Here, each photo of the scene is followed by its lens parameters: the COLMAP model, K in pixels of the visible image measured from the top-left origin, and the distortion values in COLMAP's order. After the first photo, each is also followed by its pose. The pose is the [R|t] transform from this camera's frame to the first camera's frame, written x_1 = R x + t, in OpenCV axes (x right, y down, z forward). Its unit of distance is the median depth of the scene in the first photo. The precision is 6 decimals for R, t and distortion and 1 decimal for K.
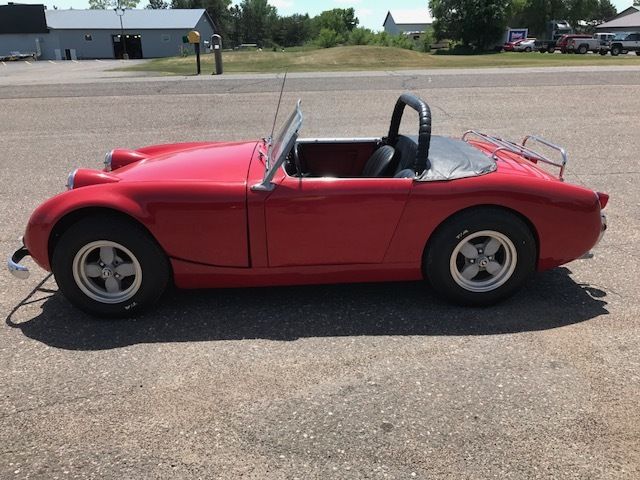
lens RADIAL K [[523.4, 0, 320.0], [0, 523.4, 240.0], [0, 0, 1]] dist [0.015950, -0.008544]
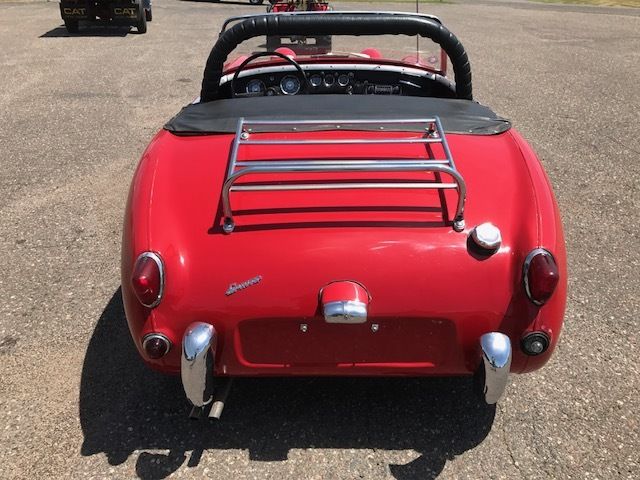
lens RADIAL K [[515.0, 0, 320.0], [0, 515.0, 240.0], [0, 0, 1]] dist [0.015730, 0.008365]
pose [[-0.041881, 0.458179, -0.887873, 0.862814], [-0.332805, 0.831506, 0.444790, -0.334713], [0.942065, 0.314117, 0.117660, 1.045548]]
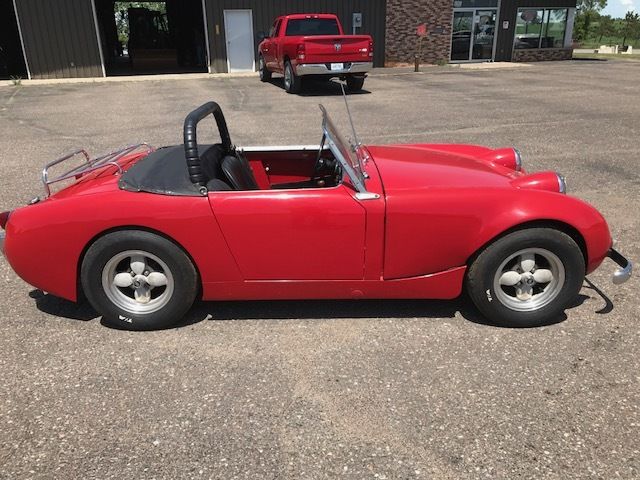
lens RADIAL K [[523.4, 0, 320.0], [0, 523.4, 240.0], [0, 0, 1]] dist [0.015950, -0.008544]
pose [[-0.999805, 0.009986, 0.017043, -0.056815], [0.018661, 0.760416, 0.649168, -0.747246], [-0.006477, 0.649360, -0.760454, 1.990707]]
